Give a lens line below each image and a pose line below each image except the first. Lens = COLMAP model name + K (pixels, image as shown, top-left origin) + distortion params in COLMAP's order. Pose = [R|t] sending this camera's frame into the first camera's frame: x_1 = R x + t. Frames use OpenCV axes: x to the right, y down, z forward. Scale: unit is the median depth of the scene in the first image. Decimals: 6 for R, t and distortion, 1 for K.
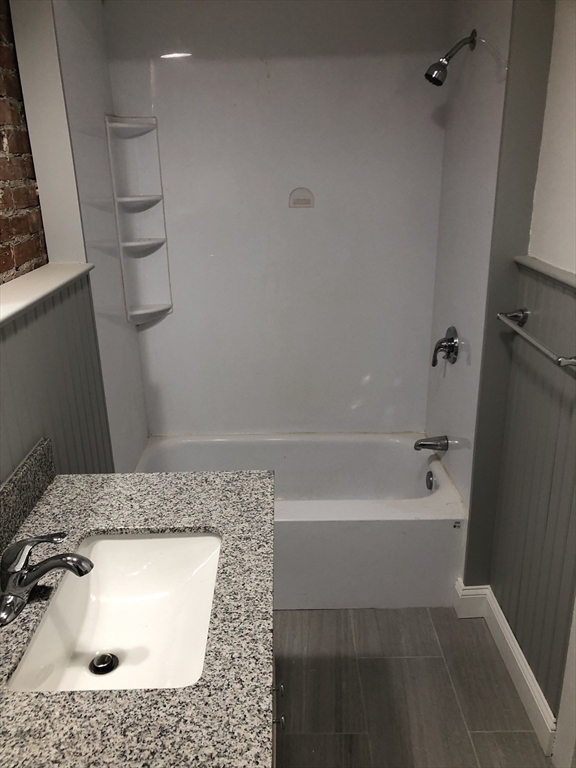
lens RADIAL K [[640.0, 0, 288.0], [0, 640.0, 384.0], [0, 0, 1]] dist [0.081206, -0.096129]
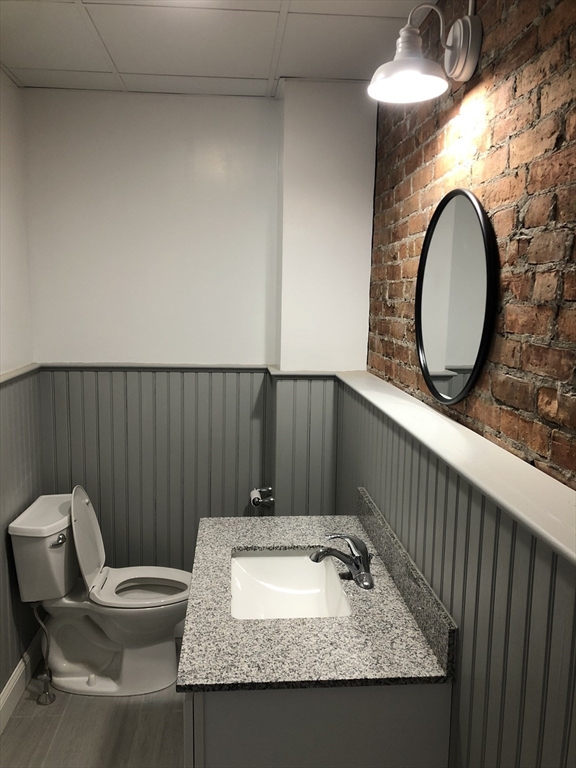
lens RADIAL K [[640.0, 0, 288.0], [0, 640.0, 384.0], [0, 0, 1]] dist [0.081206, -0.096129]
pose [[-0.997498, 0.020626, -0.067613, -0.122019], [-0.013388, 0.884055, 0.467191, -0.613171], [0.069410, 0.466927, -0.881567, 1.670652]]
